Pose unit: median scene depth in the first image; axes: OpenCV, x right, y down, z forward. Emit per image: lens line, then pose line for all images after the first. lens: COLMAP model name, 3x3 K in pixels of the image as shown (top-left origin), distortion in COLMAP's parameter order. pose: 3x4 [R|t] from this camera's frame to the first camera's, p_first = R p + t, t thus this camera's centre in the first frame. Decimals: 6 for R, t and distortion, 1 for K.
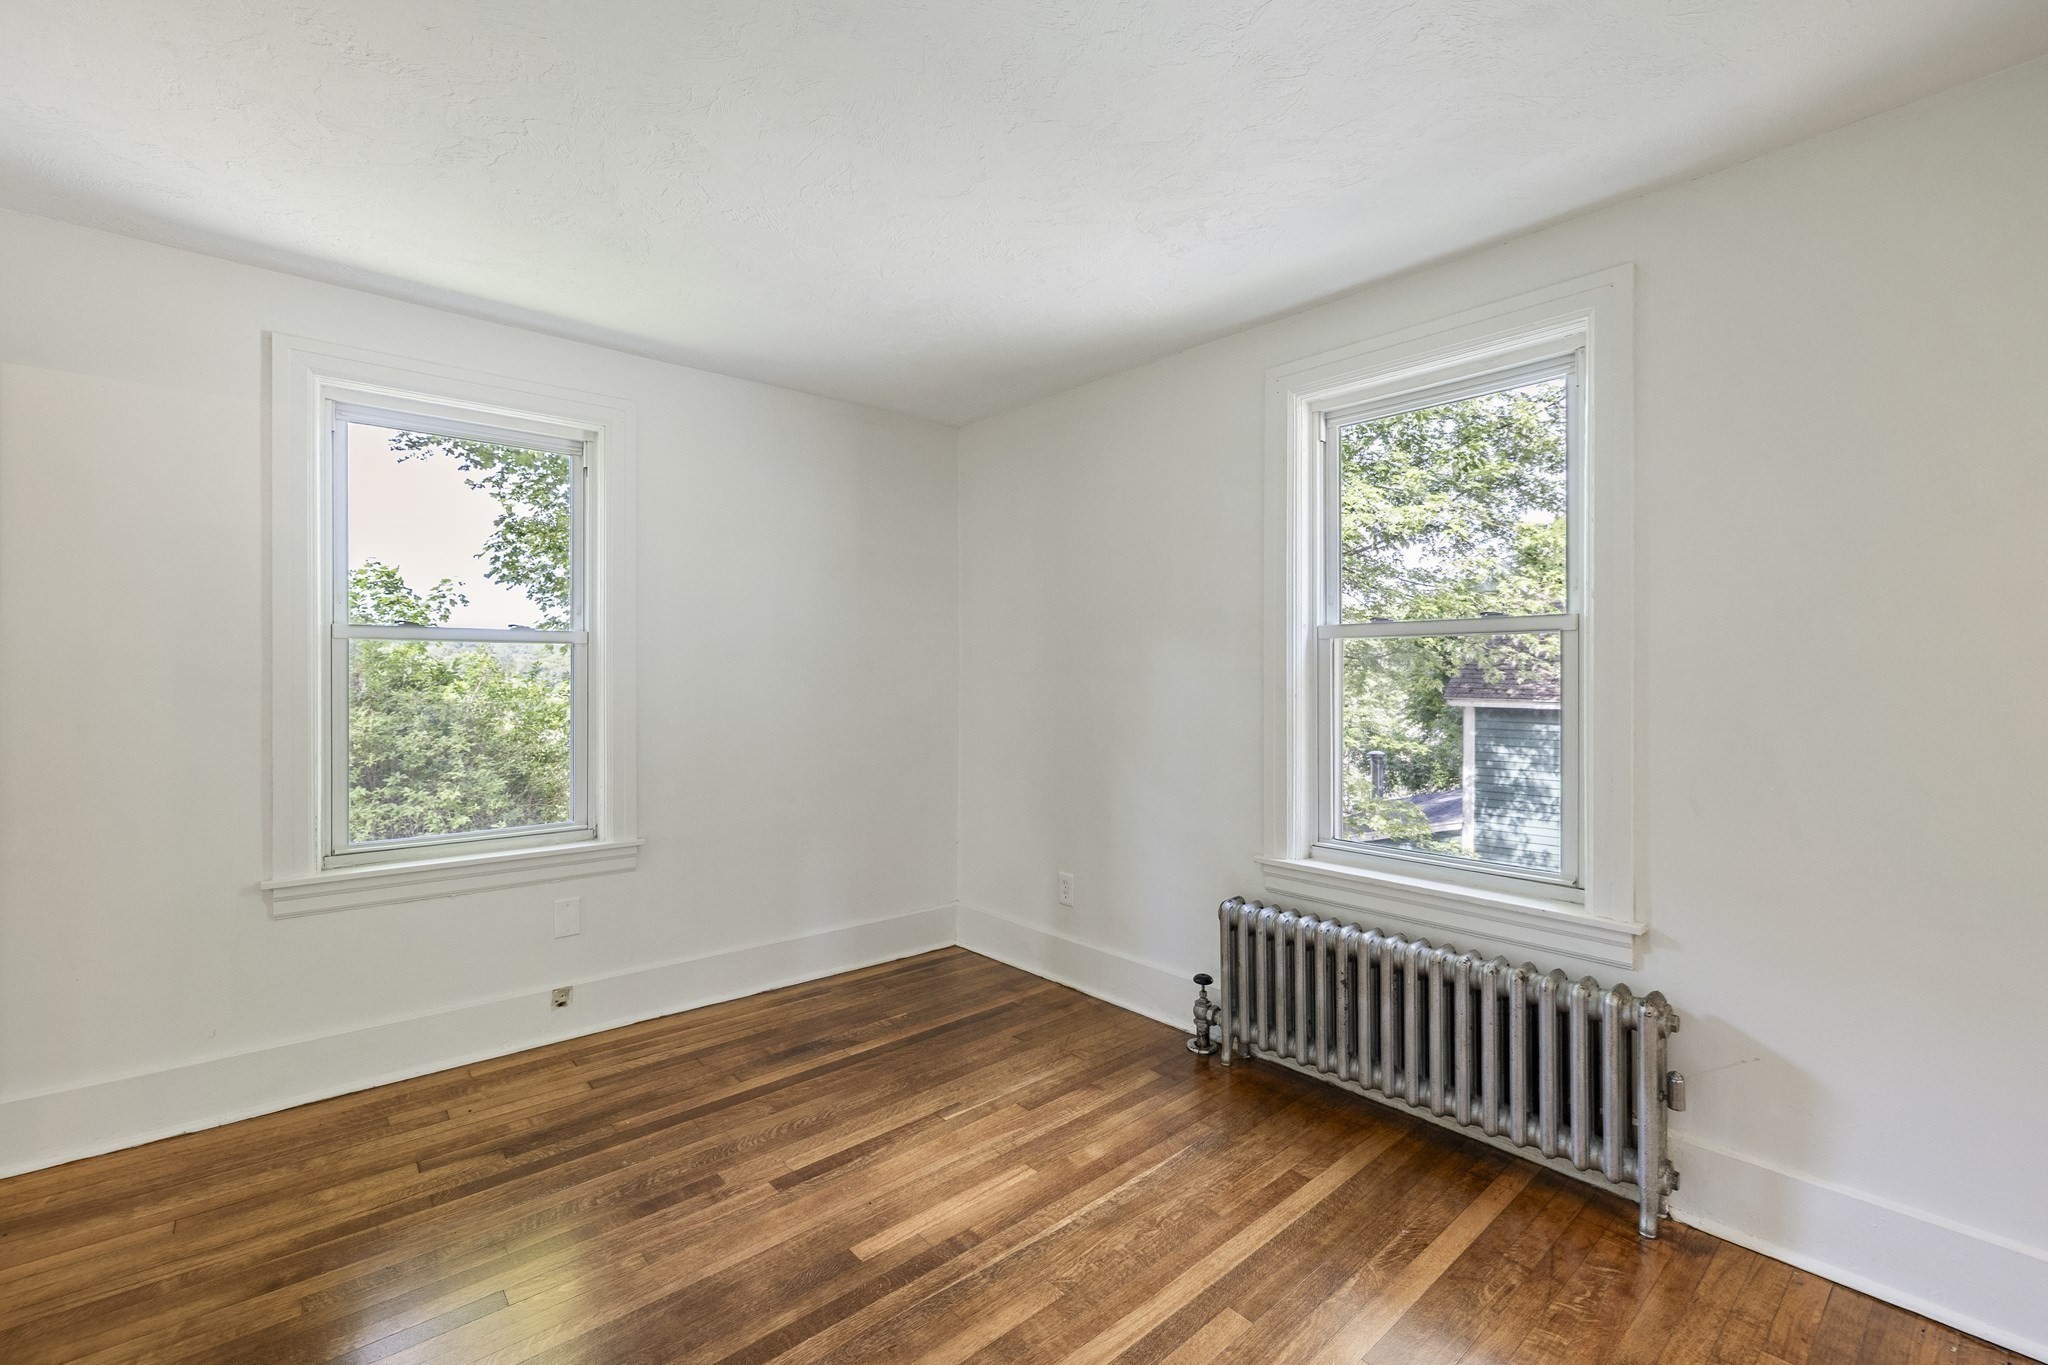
lens RADIAL K [[861.5, 0, 1013.6], [0, 861.5, 668.5], [0, 0, 1]] dist [-0.000224, -0.000551]
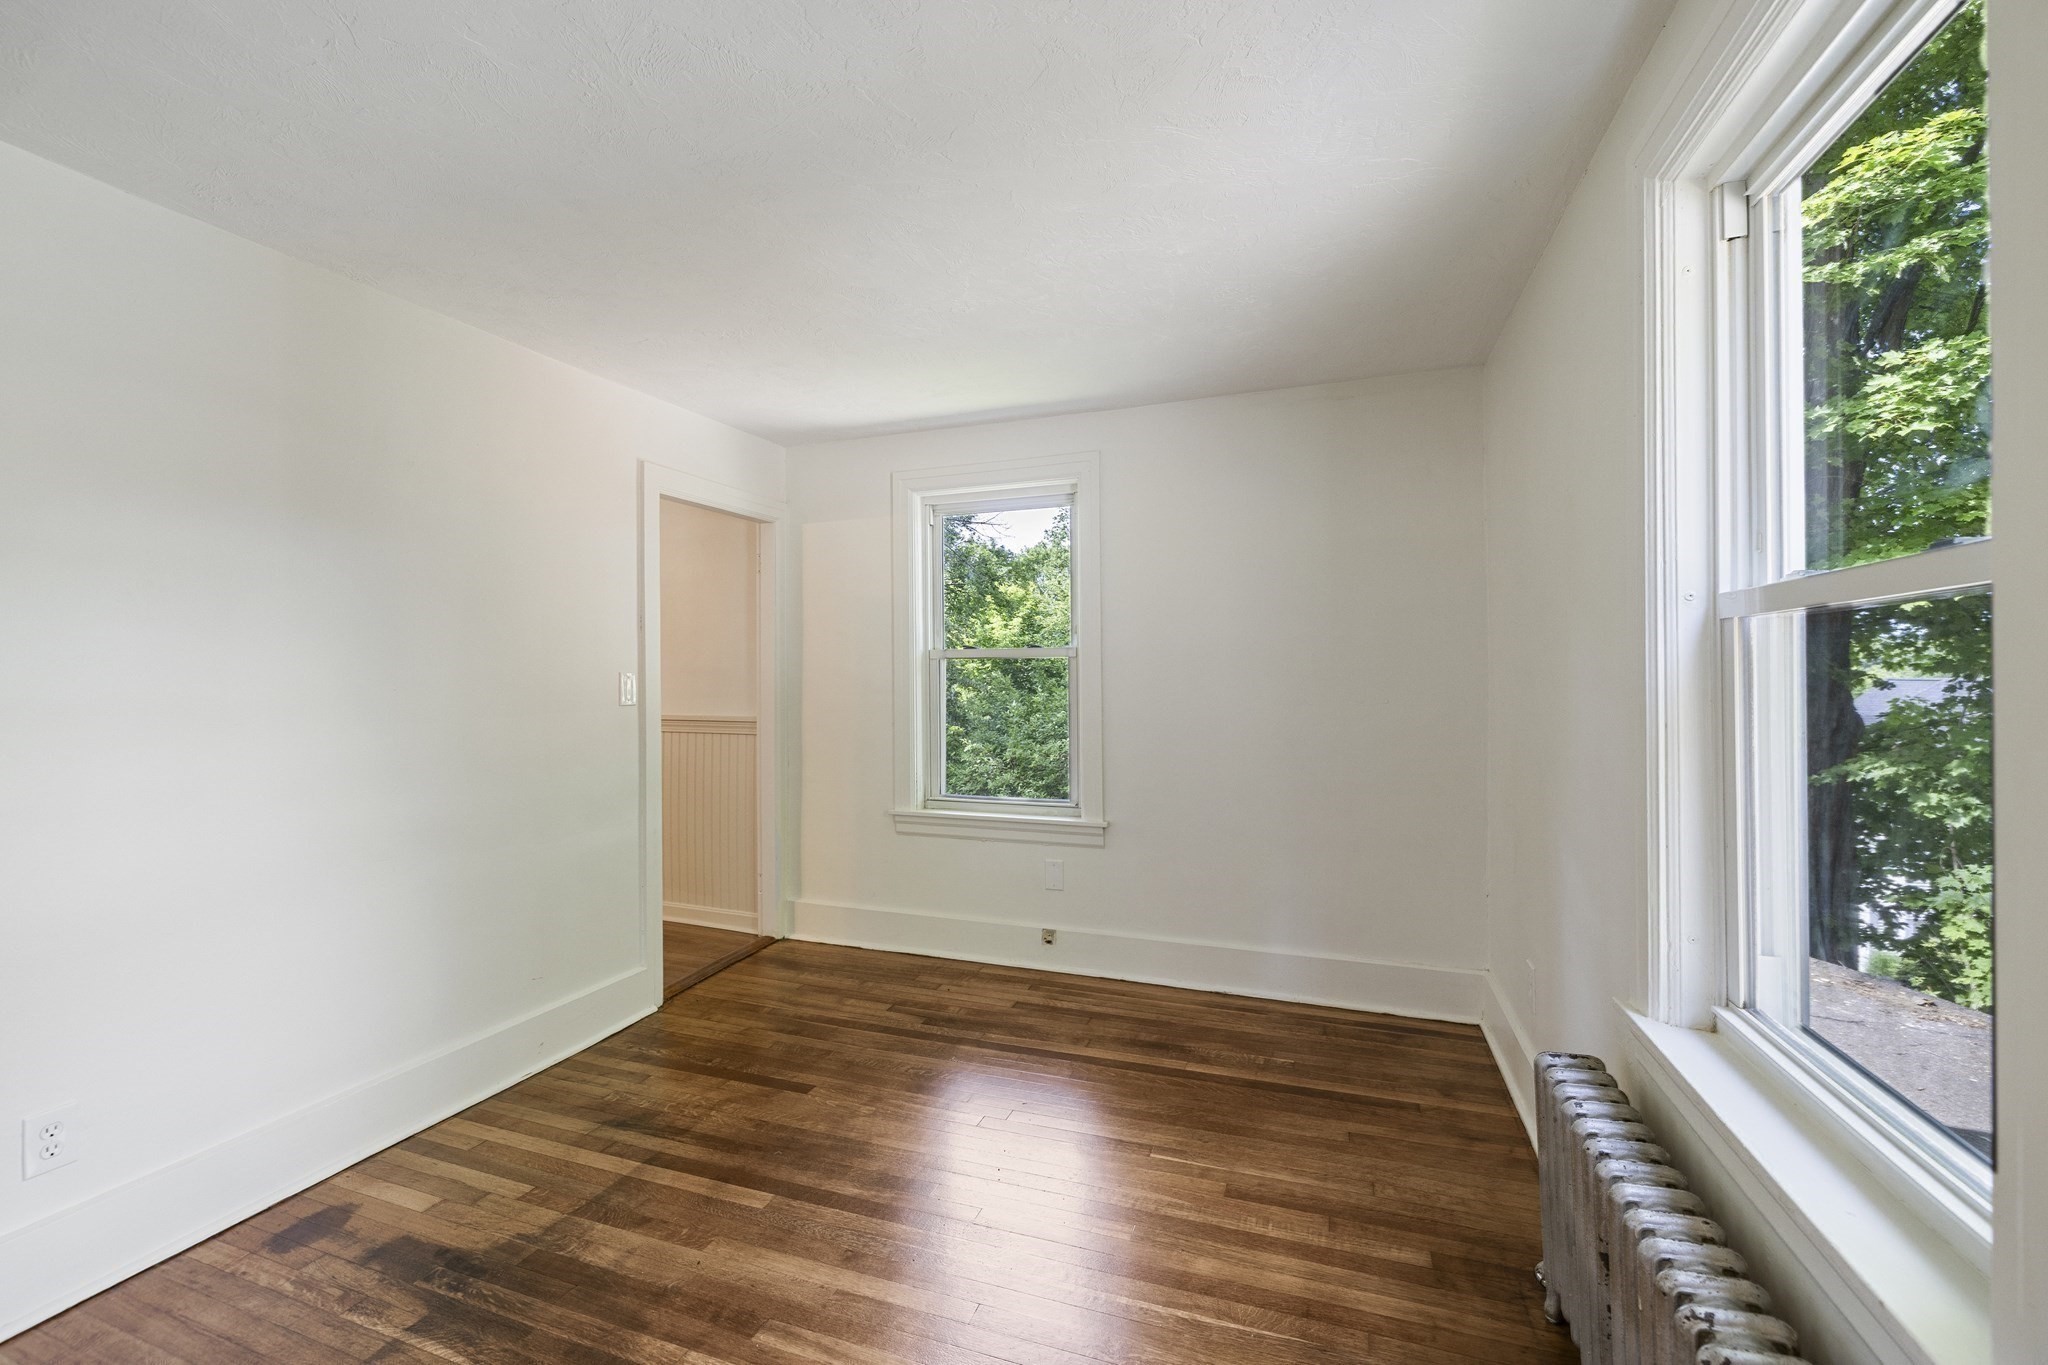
lens RADIAL K [[861.5, 0, 1024.7], [0, 861.5, 673.1], [0, 0, 1]] dist [-0.000224, -0.000551]
pose [[0.491456, -0.003403, -0.870896, 0.632743], [0.011801, 0.999927, 0.002752, -0.012545], [0.870822, -0.011630, 0.491460, 0.387359]]
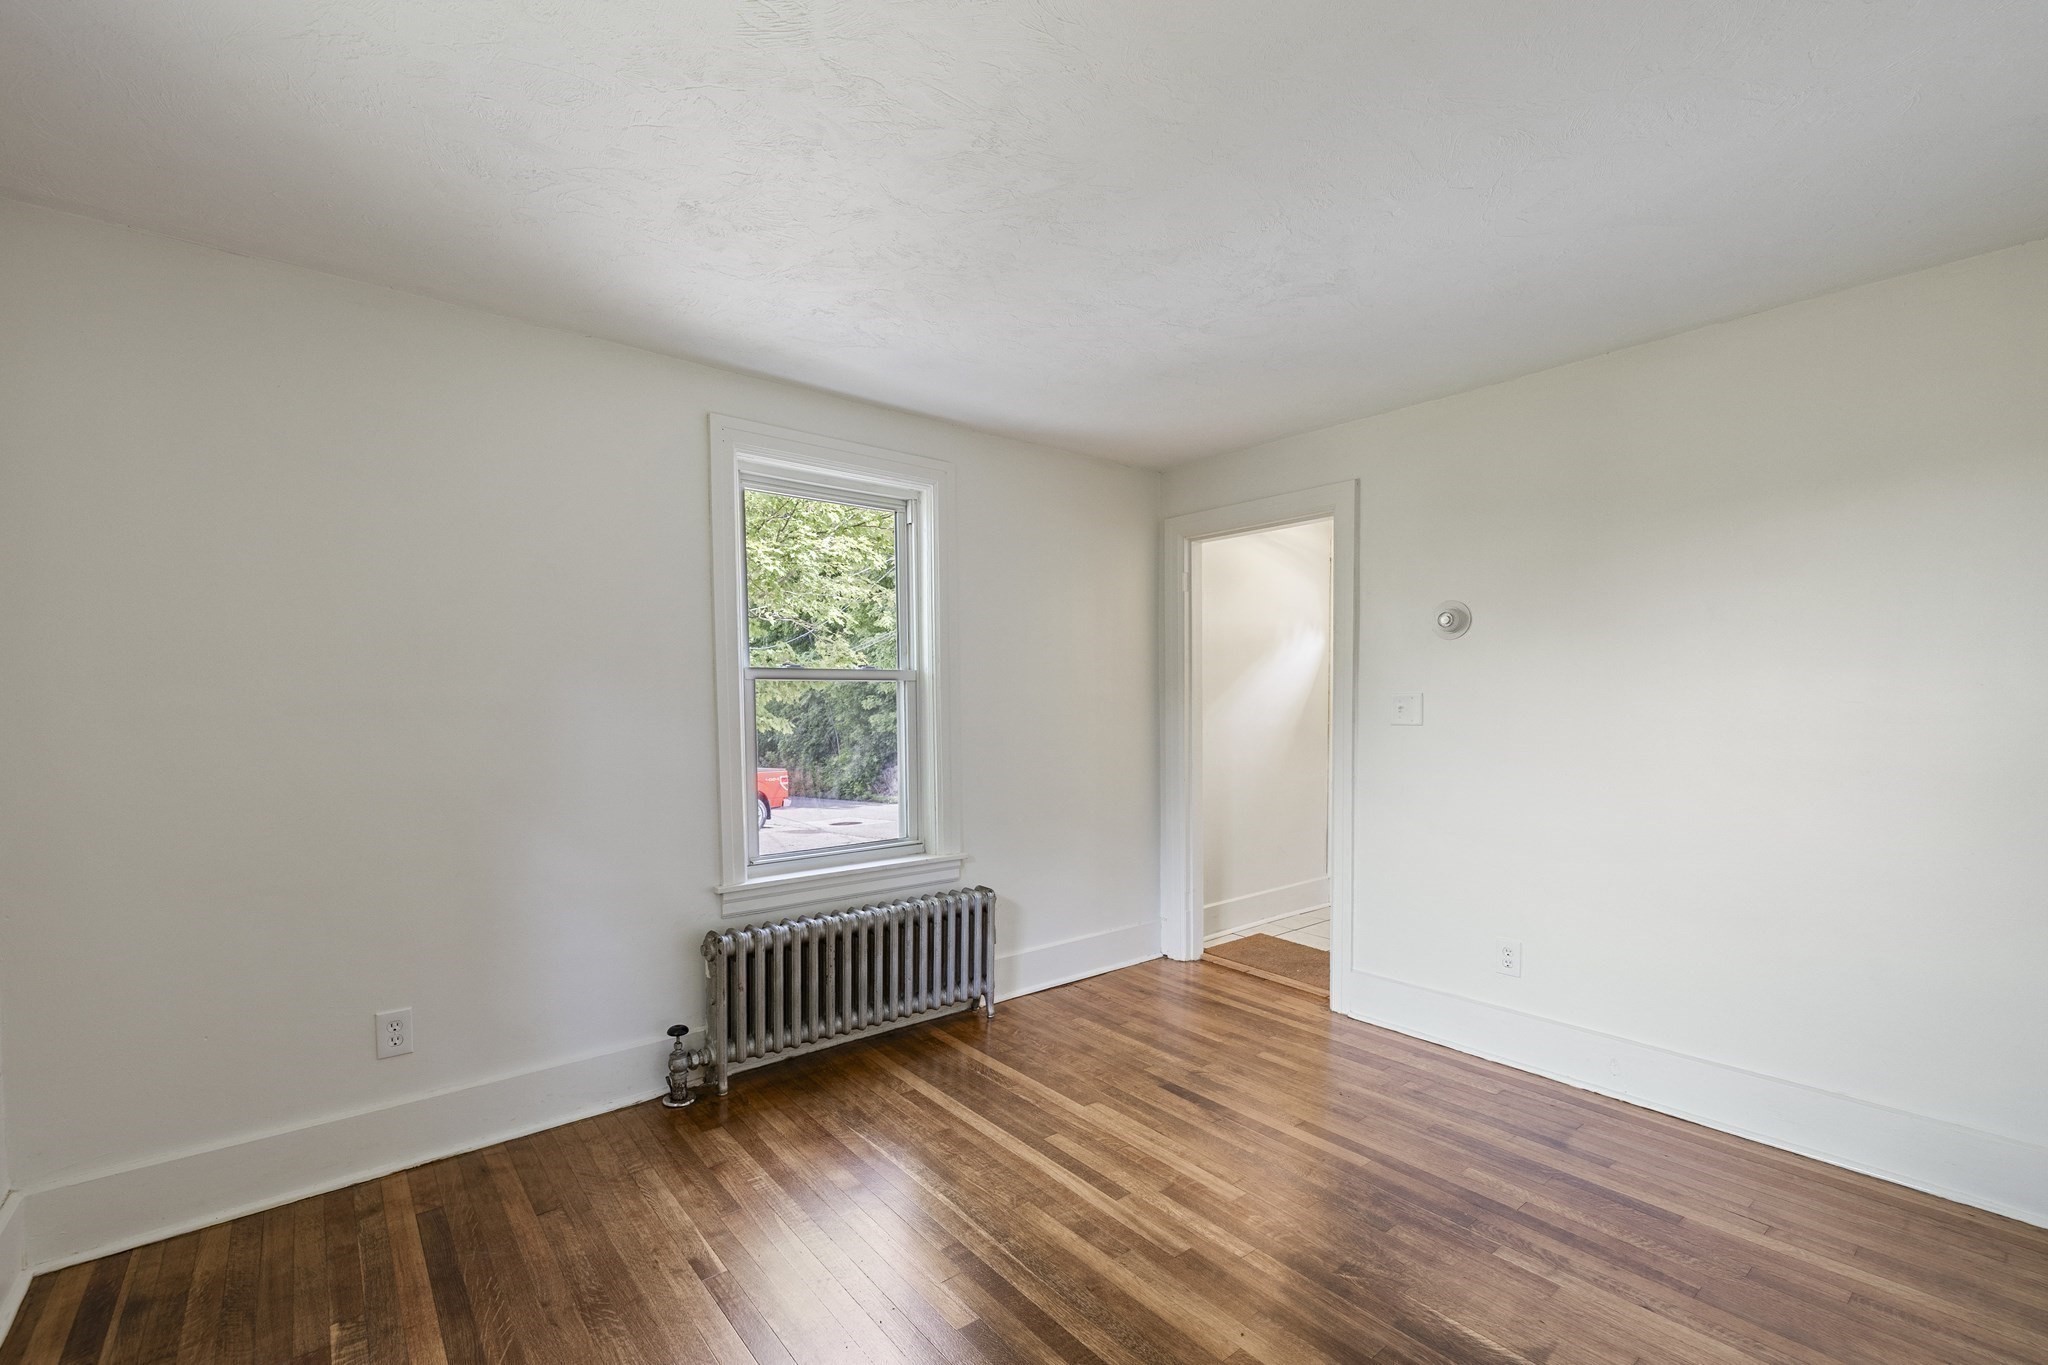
lens RADIAL K [[861.5, 0, 1005.2], [0, 861.5, 699.9], [0, 0, 1]] dist [-0.000224, -0.000551]
pose [[0.041767, 0.009674, 0.999081, -0.813374], [-0.000252, 0.999953, -0.009672, -0.001845], [-0.999127, 0.000152, 0.041767, 0.653773]]
